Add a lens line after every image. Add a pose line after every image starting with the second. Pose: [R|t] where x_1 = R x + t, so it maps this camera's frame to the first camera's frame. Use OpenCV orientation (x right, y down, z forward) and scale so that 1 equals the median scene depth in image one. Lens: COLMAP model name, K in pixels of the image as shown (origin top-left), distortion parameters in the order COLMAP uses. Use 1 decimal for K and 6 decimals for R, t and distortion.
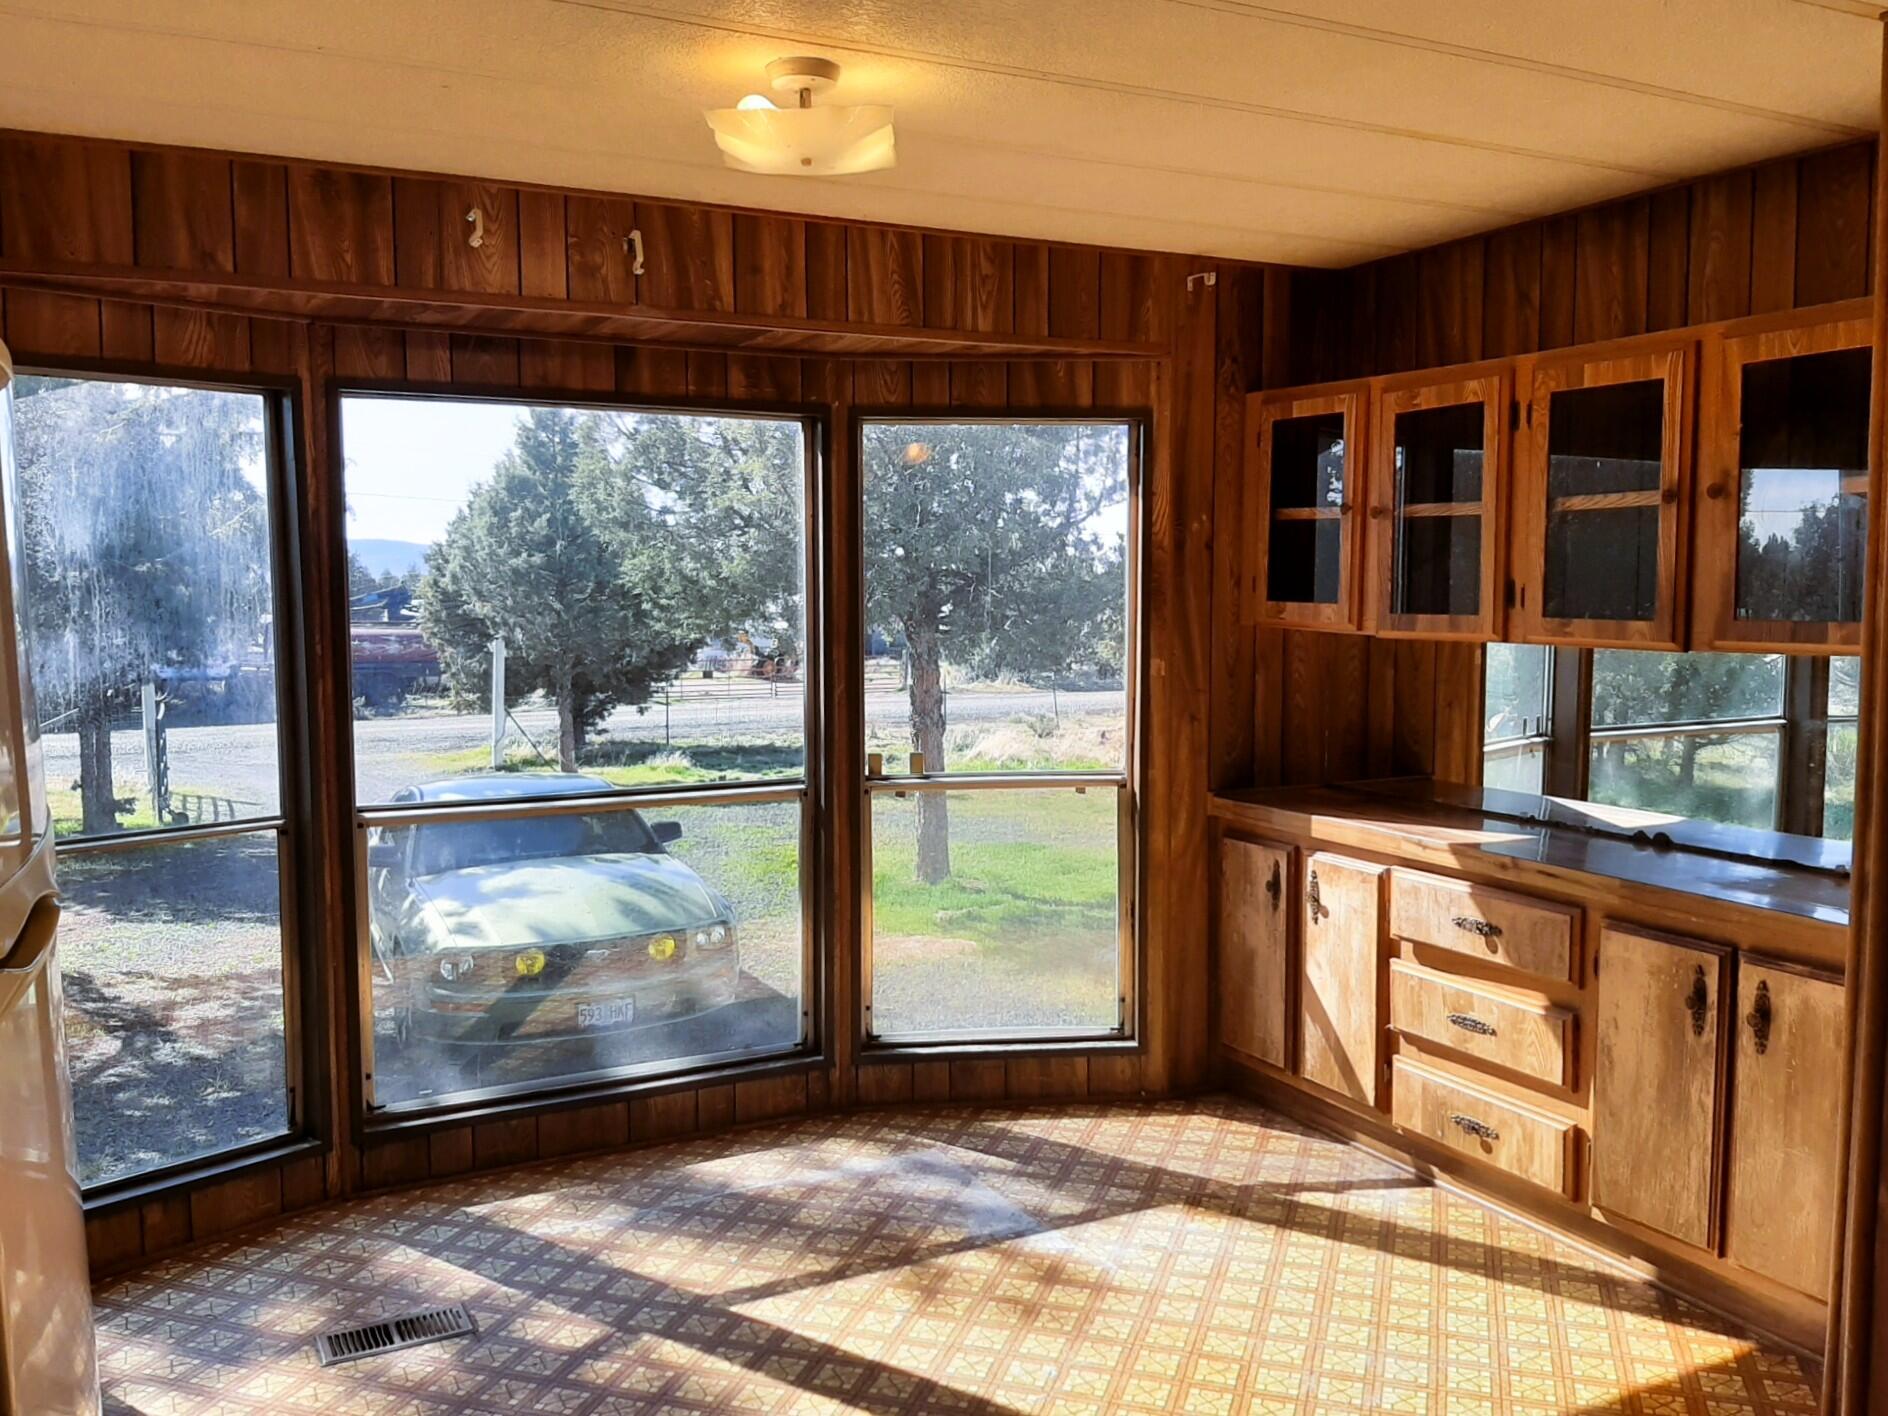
lens RADIAL K [[1512.2, 0, 933.8], [0, 1512.2, 706.3], [0, 0, 1]] dist [0.067324, -0.140151]
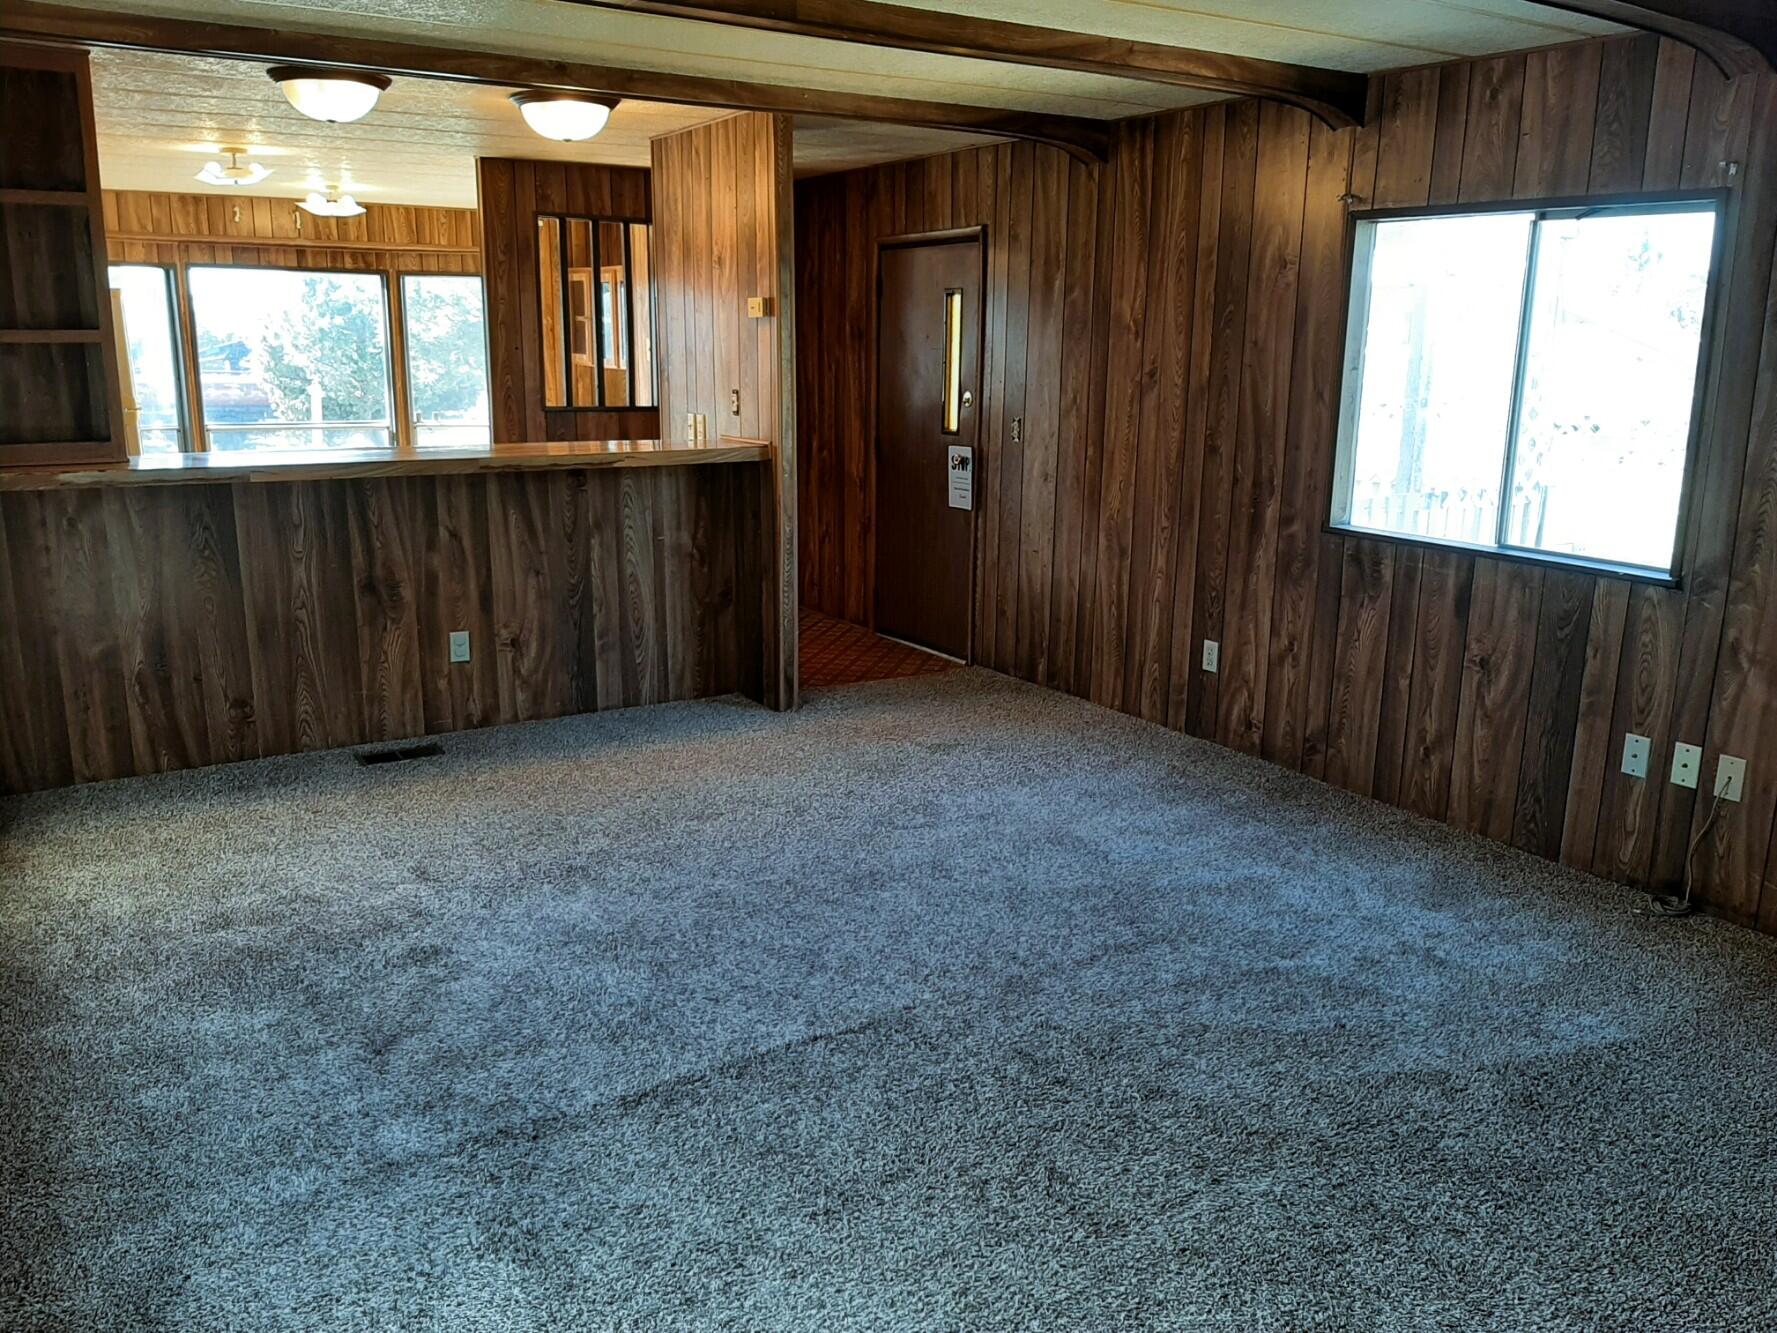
lens RADIAL K [[1423.3, 0, 897.7], [0, 1423.3, 663.6], [0, 0, 1]] dist [0.067324, -0.140151]
pose [[0.996576, -0.005342, 0.082509, 0.571836], [-0.006026, 0.990563, 0.136928, 0.117920], [-0.082462, -0.136956, 0.987139, -1.513429]]
